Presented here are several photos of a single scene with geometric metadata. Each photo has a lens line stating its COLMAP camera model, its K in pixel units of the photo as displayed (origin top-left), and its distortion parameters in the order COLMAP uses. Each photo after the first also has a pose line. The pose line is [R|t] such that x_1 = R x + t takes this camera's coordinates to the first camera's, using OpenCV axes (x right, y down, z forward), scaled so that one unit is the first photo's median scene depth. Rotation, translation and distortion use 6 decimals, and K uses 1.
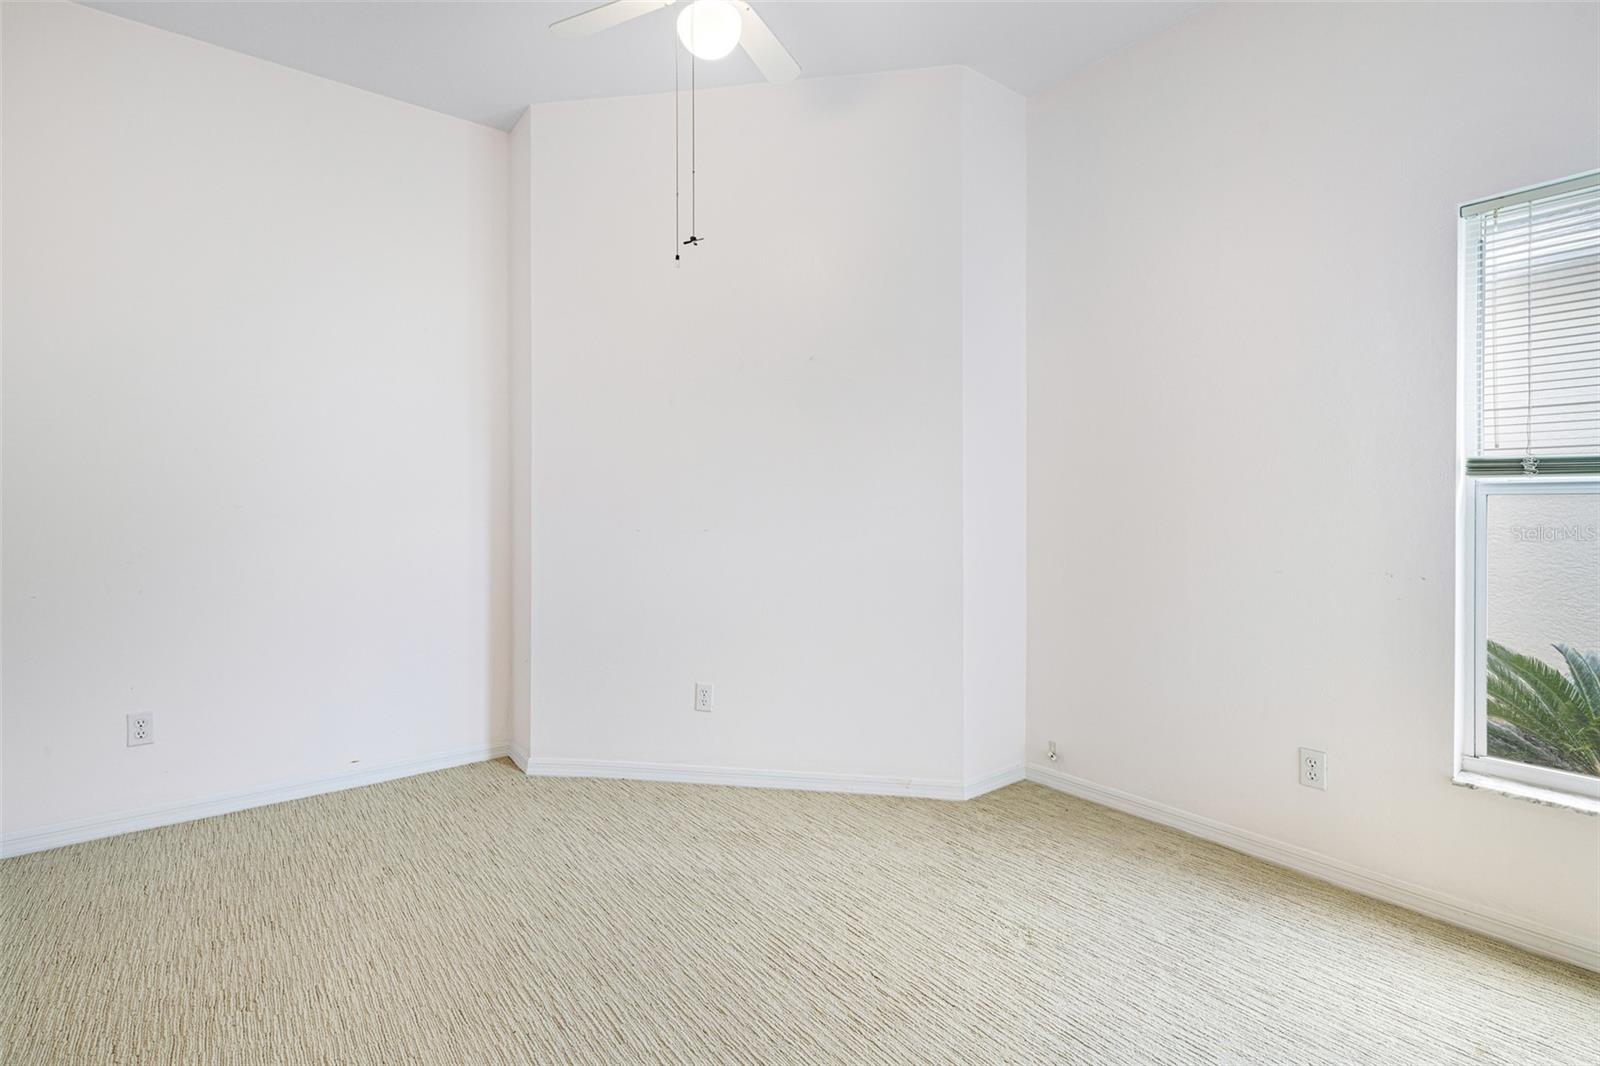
lens RADIAL K [[709.3, 0, 796.6], [0, 709.3, 524.0], [0, 0, 1]] dist [-0.001718, 0.000006]
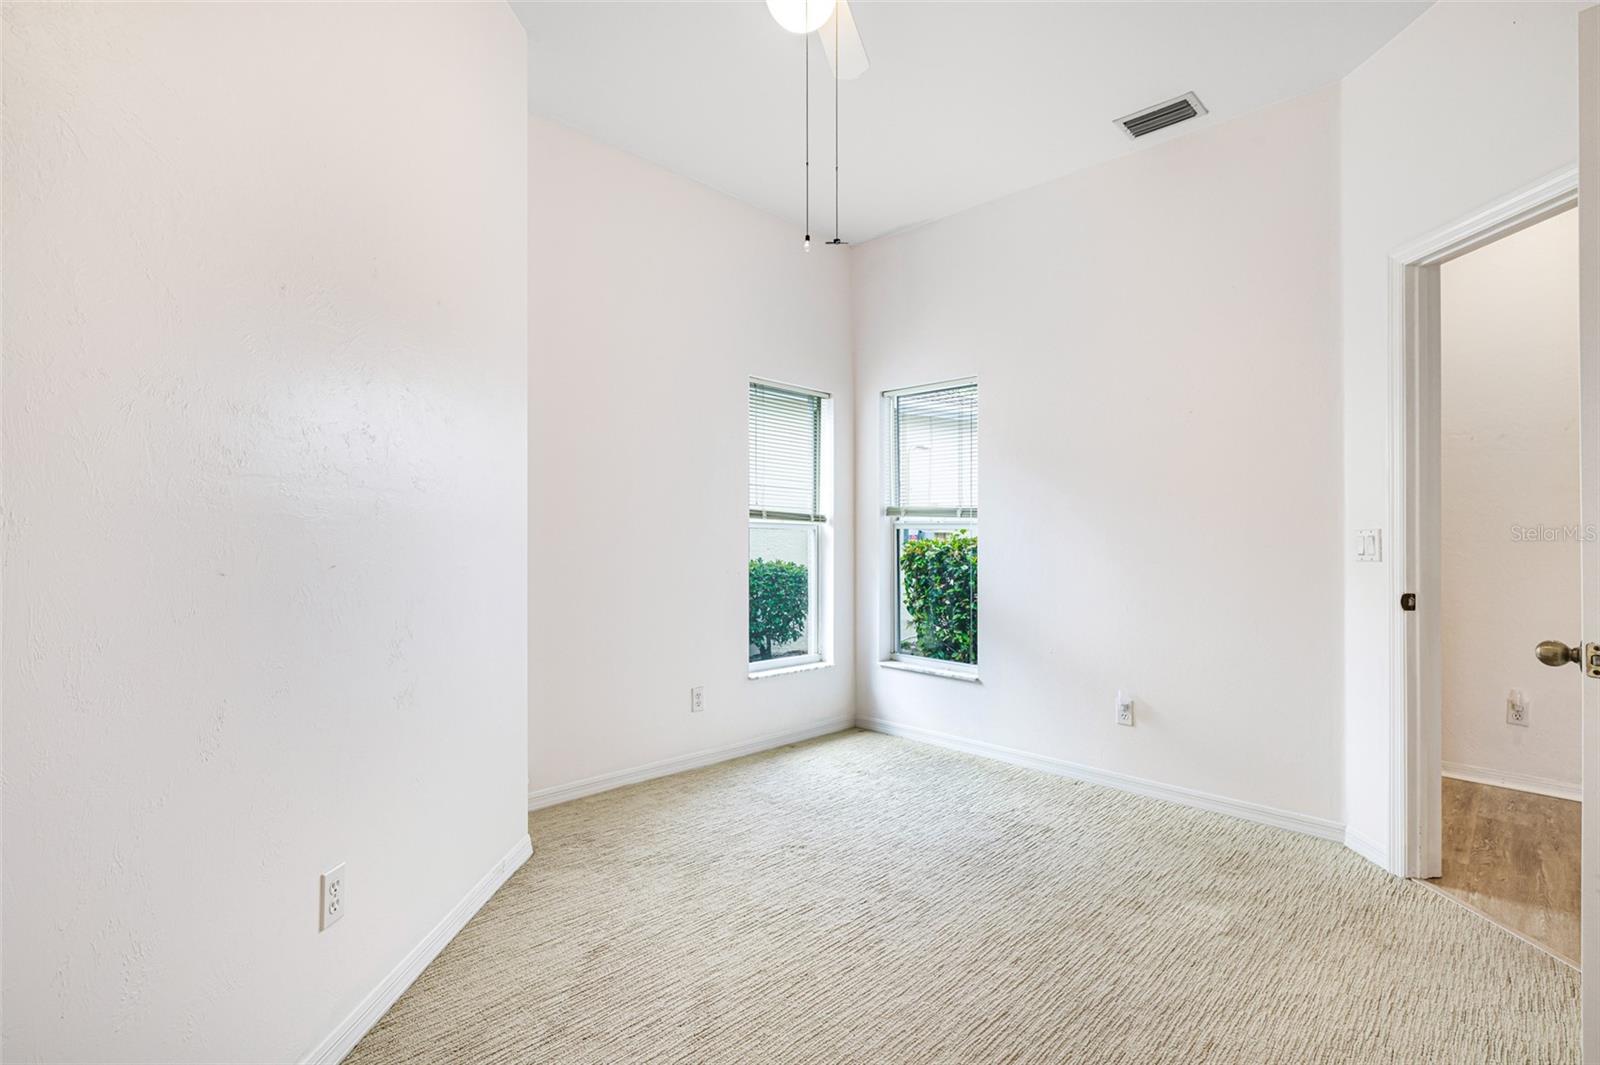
lens RADIAL K [[709.3, 0, 794.4], [0, 709.3, 534.7], [0, 0, 1]] dist [-0.001718, 0.000006]
pose [[-0.088003, 0.002788, 0.996116, -0.879065], [0.004496, 0.999987, -0.002401, -0.015563], [-0.996110, 0.004268, -0.088014, 0.943318]]
